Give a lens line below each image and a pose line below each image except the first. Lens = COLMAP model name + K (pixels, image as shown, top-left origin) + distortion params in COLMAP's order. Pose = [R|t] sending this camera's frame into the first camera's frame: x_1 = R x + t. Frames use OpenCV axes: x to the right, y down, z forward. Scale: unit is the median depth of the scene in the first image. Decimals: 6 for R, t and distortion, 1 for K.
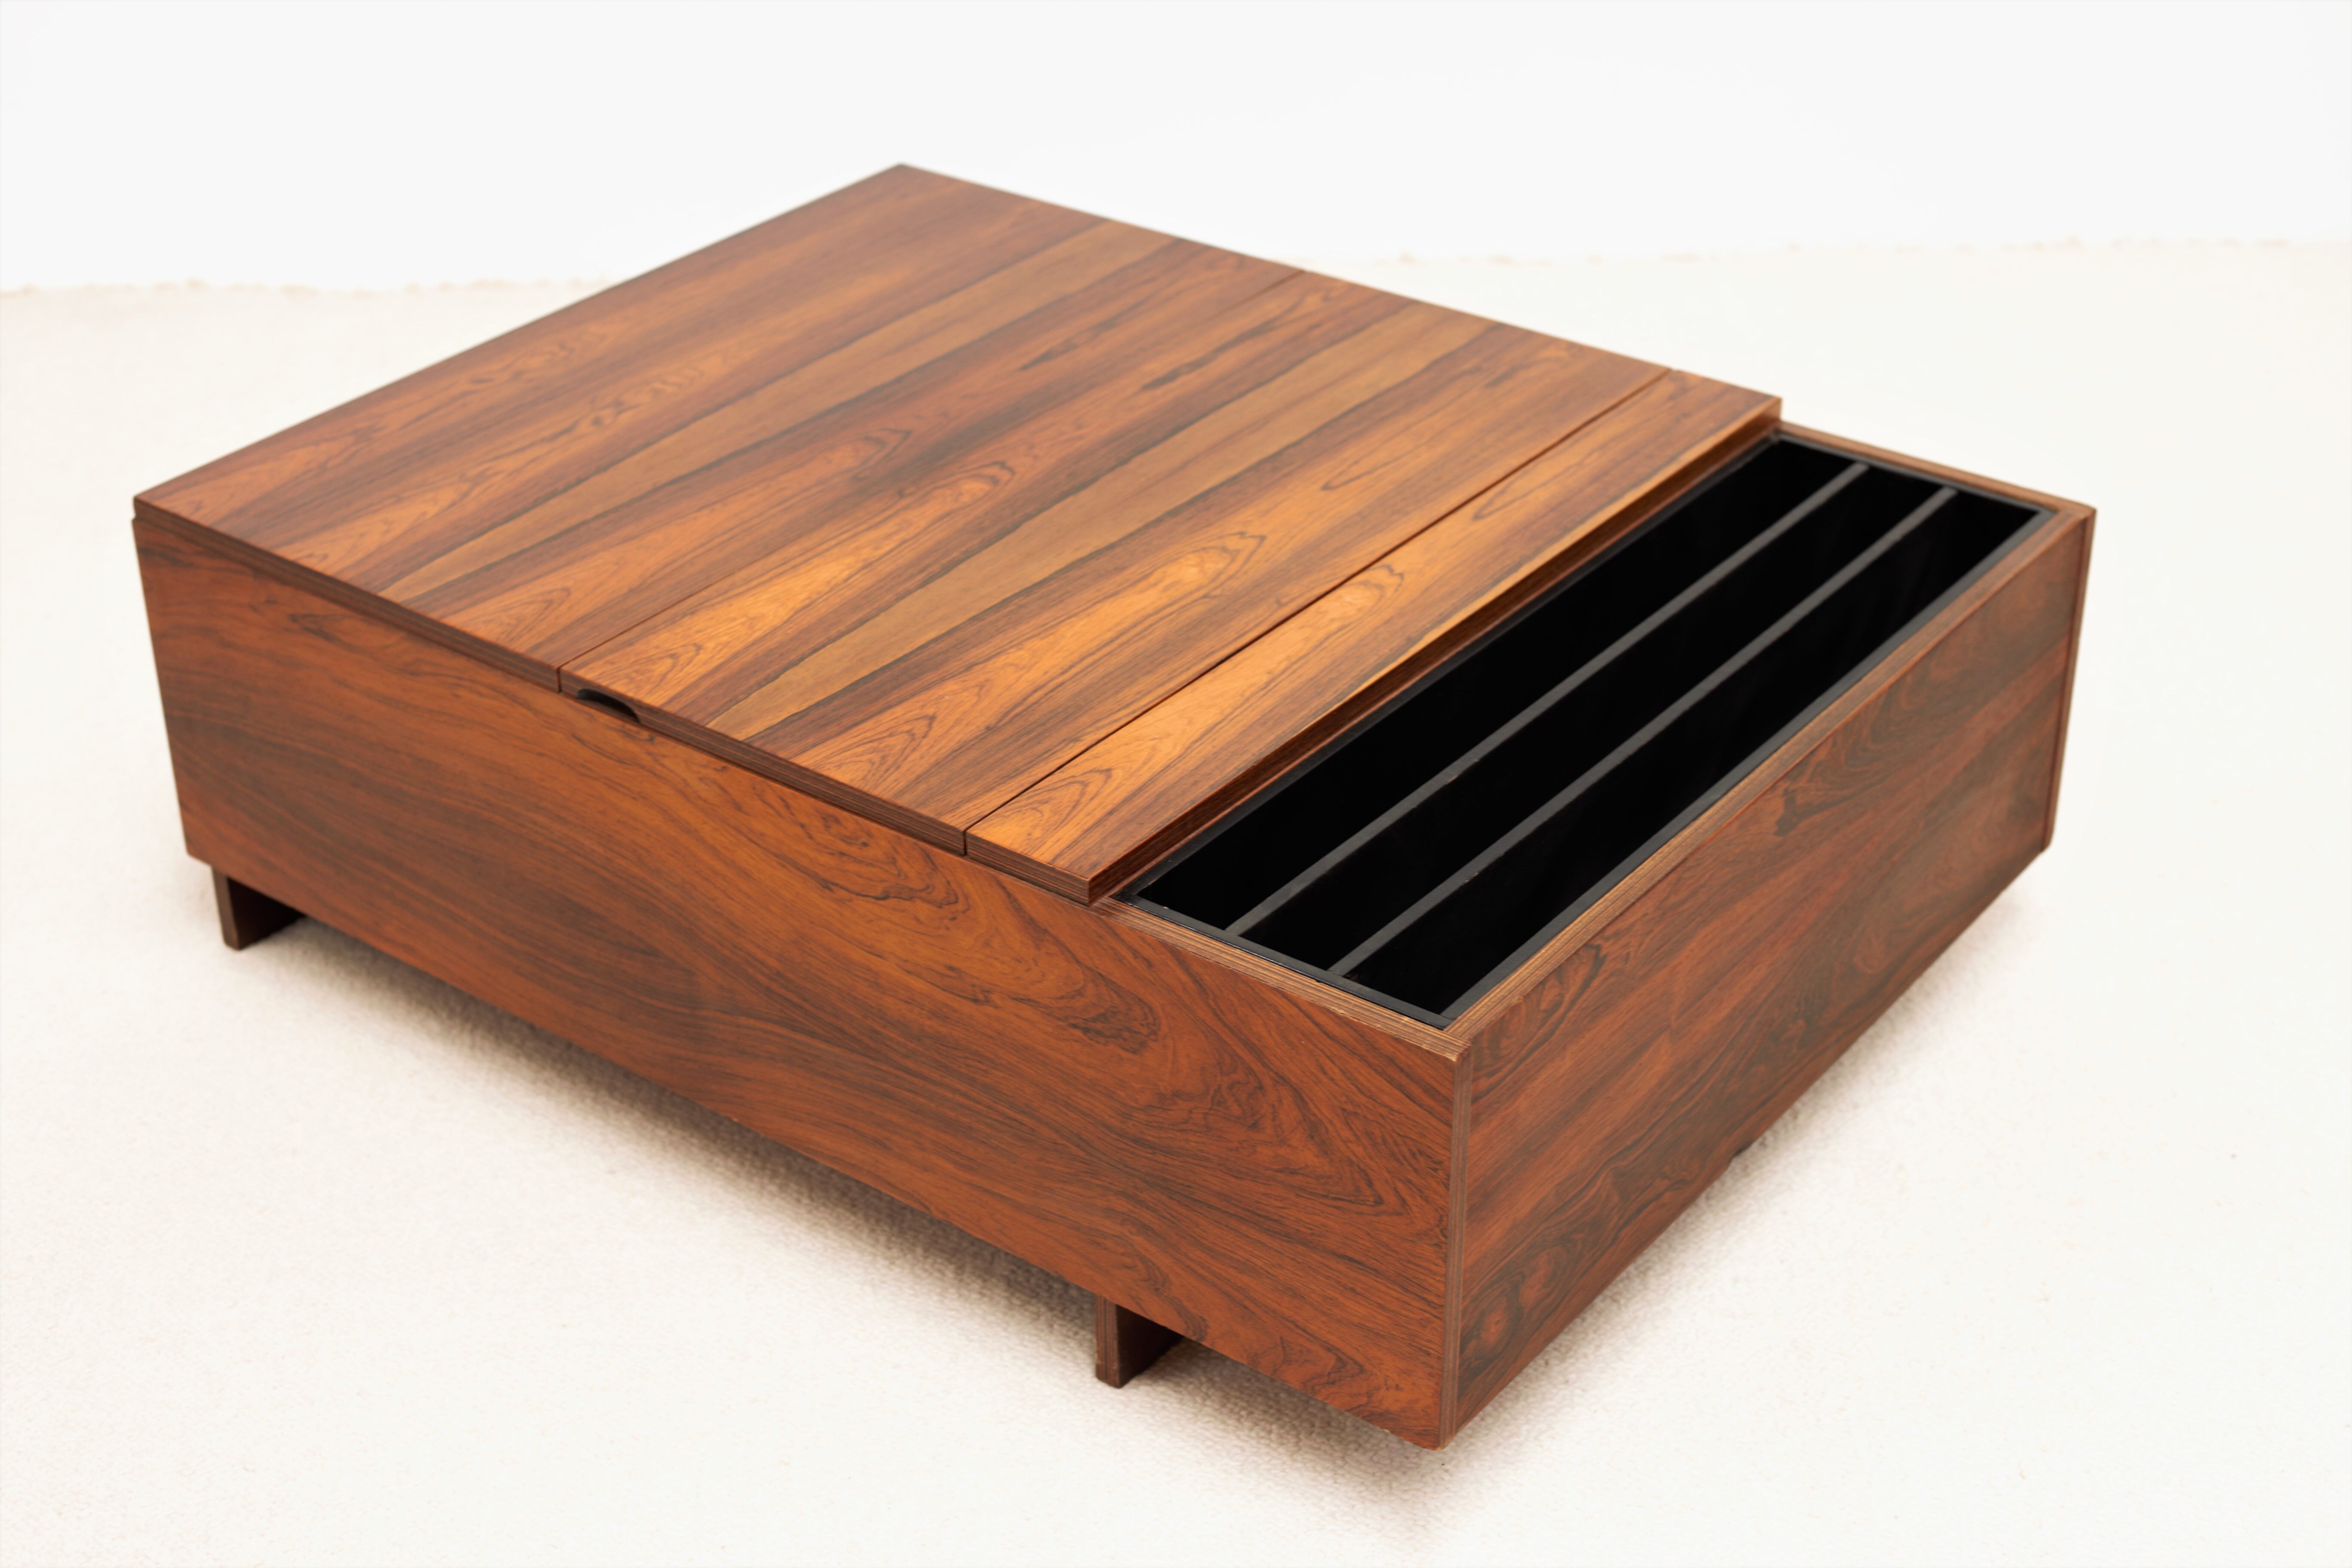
lens RADIAL K [[3373.9, 0, 1179.9], [0, 3373.9, 781.2], [0, 0, 1]] dist [-0.109774, 0.000000]
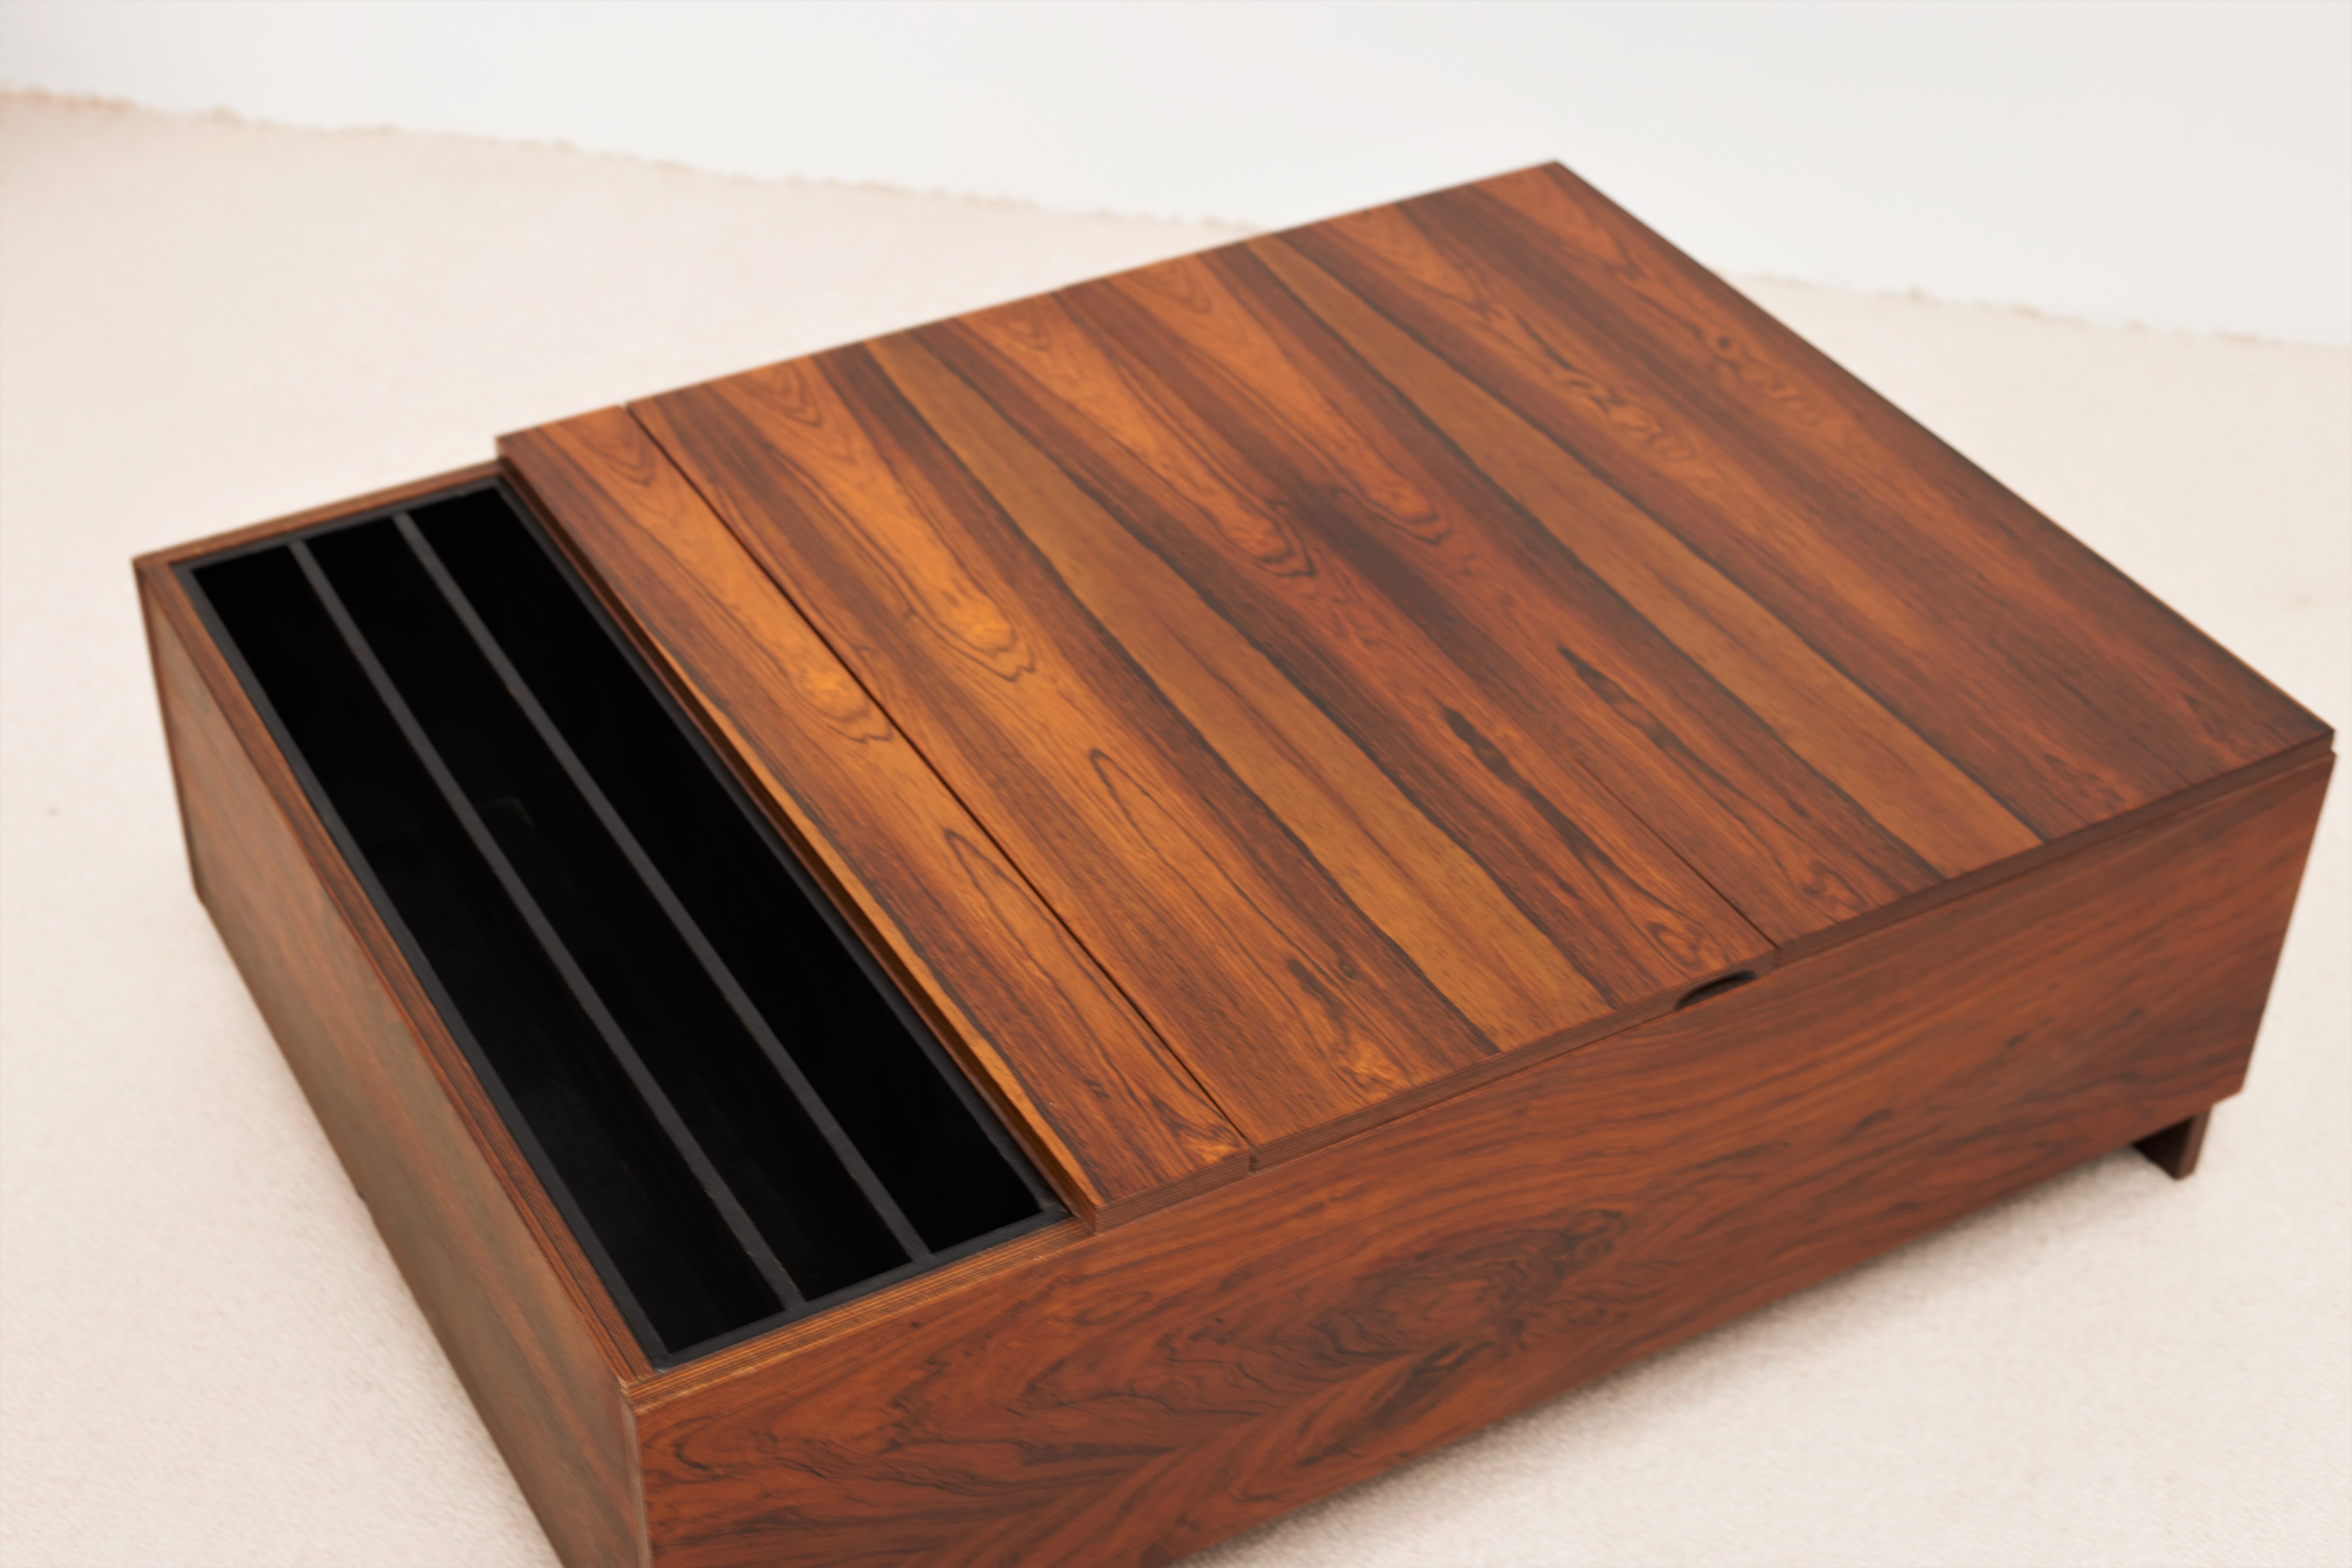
lens RADIAL K [[3488.2, 0, 1181.5], [0, 3488.2, 799.3], [0, 0, 1]] dist [-0.108306, 0.000000]
pose [[-0.389730, 0.558648, -0.732136, 0.668962], [-0.491207, 0.546368, 0.678379, -0.672095], [0.778991, 0.624014, 0.061476, 0.962608]]
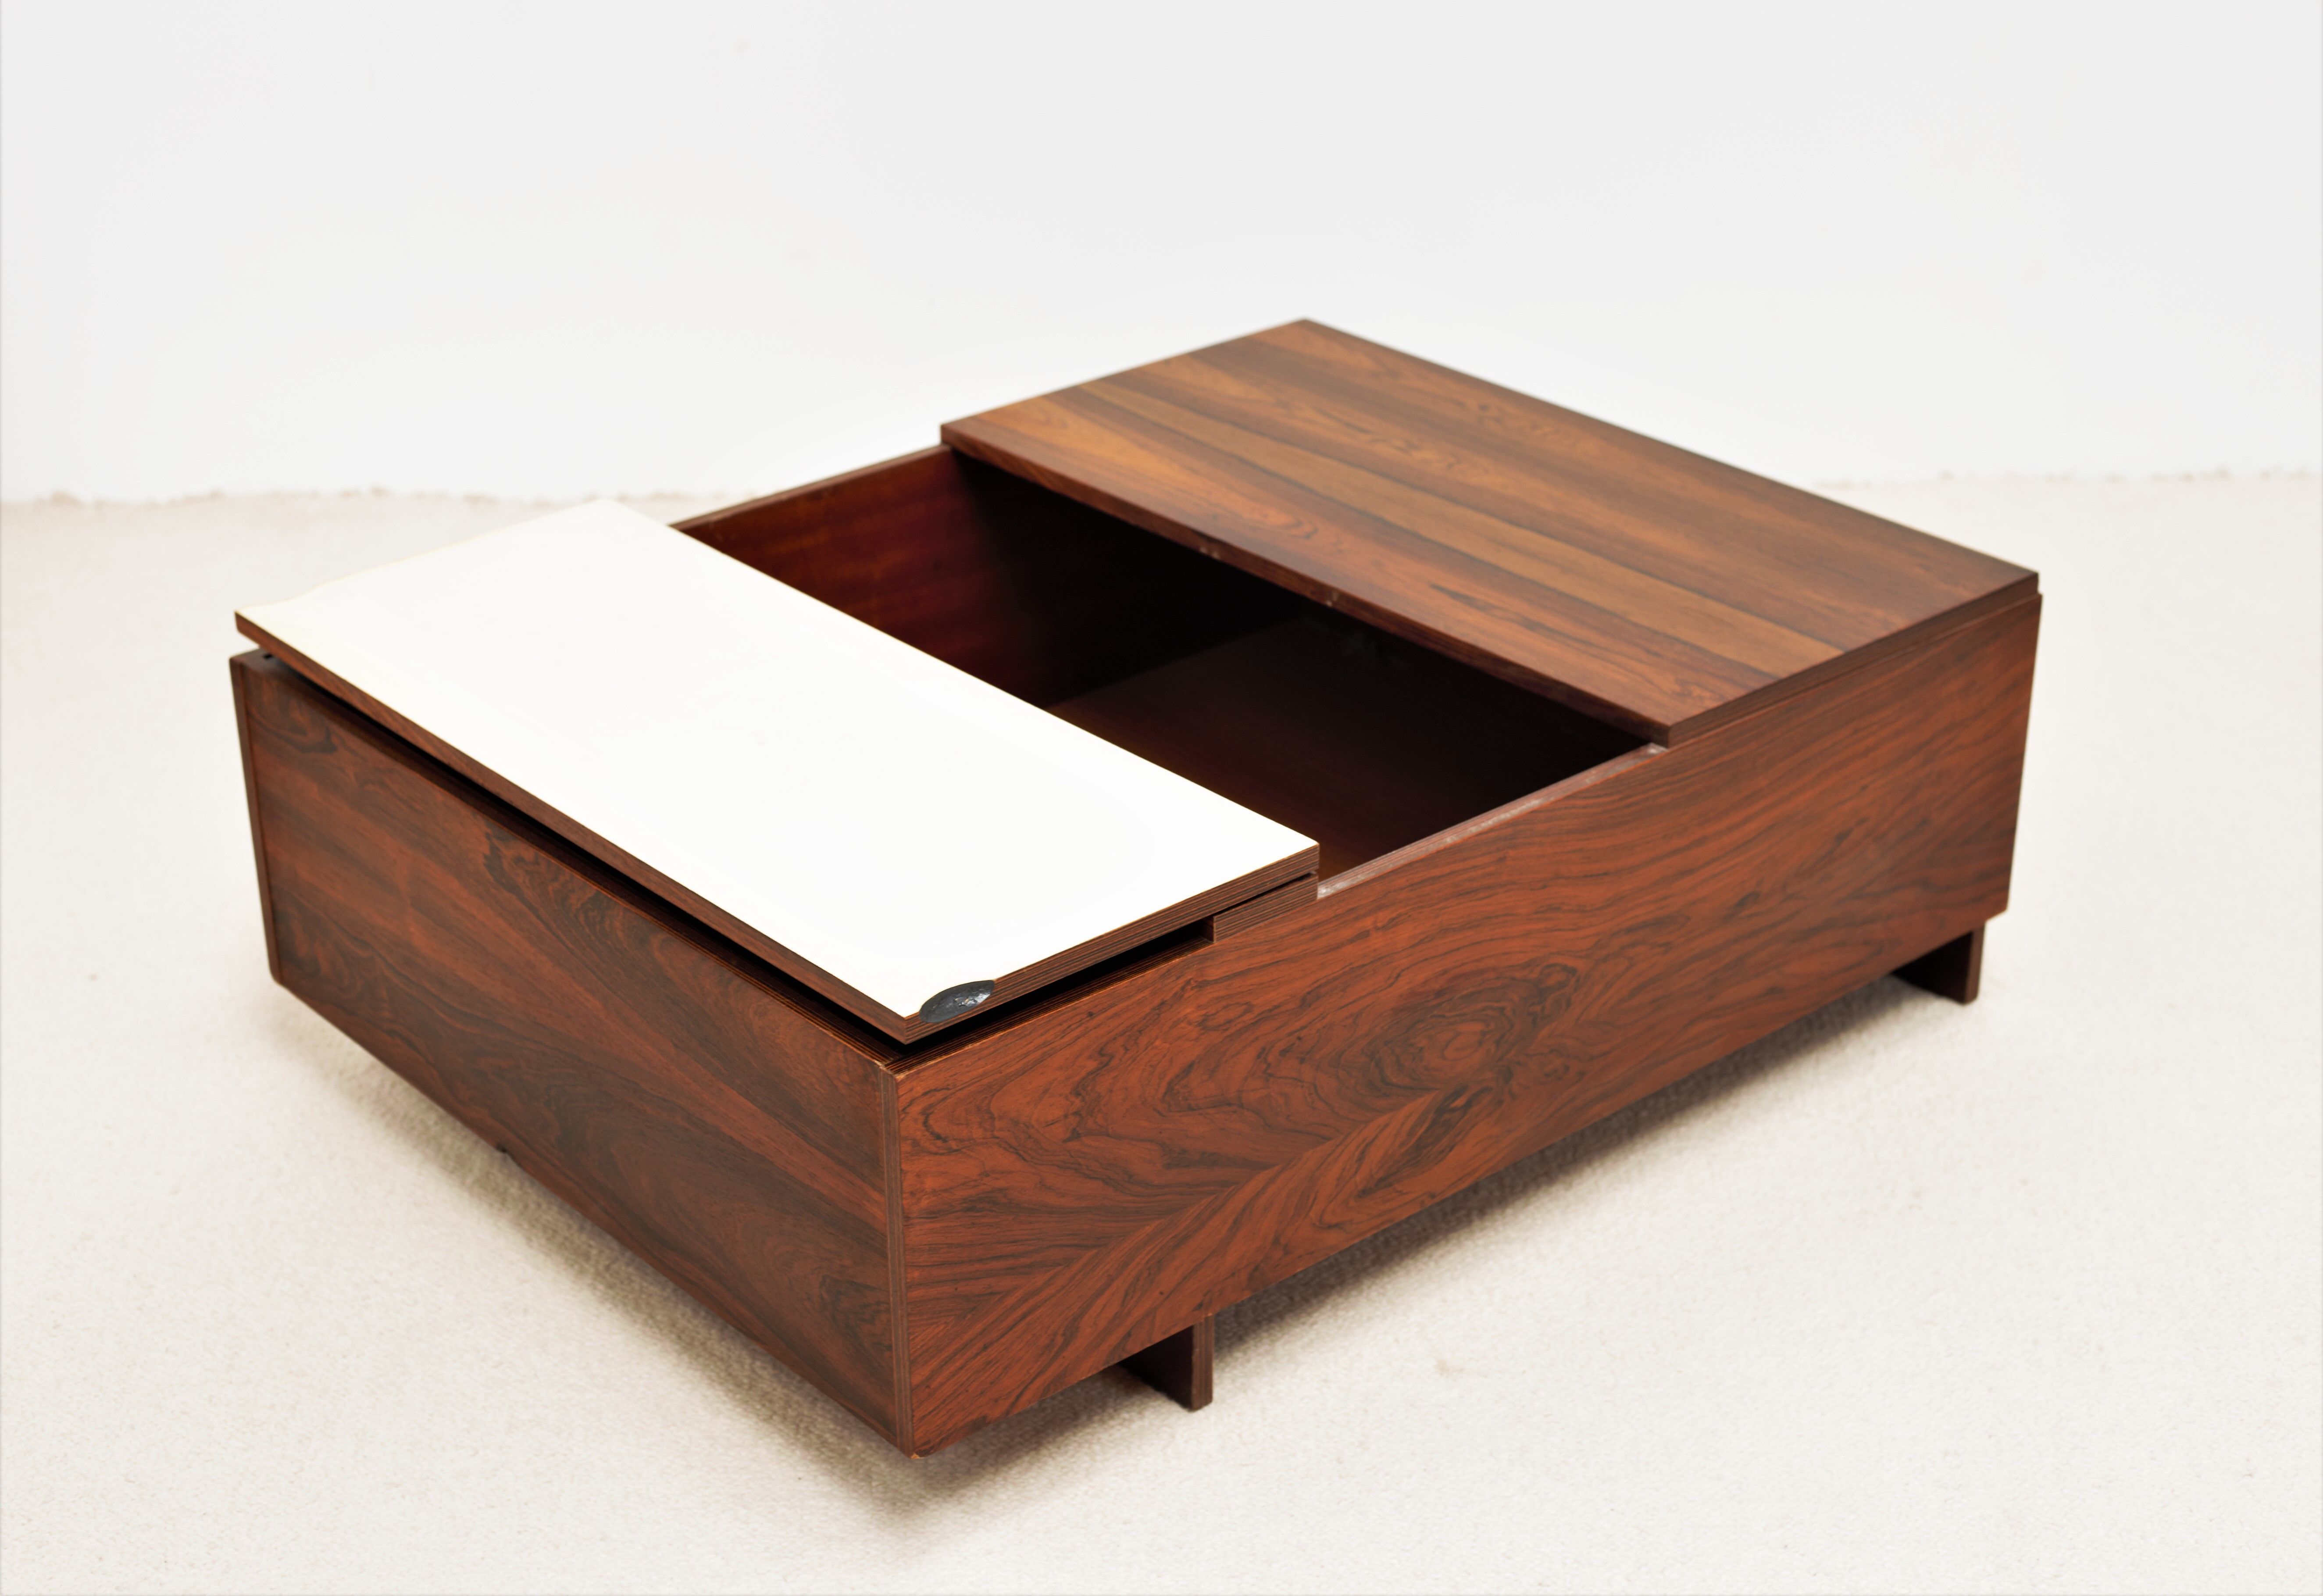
lens RADIAL K [[3549.1, 0, 1138.9], [0, 3549.1, 800.2], [0, 0, 1]] dist [-0.102489, 0.000000]
pose [[-0.209372, 0.434726, -0.875886, 0.999350], [-0.493293, 0.726447, 0.478473, -0.580020], [0.844290, 0.532248, 0.062350, 0.956132]]
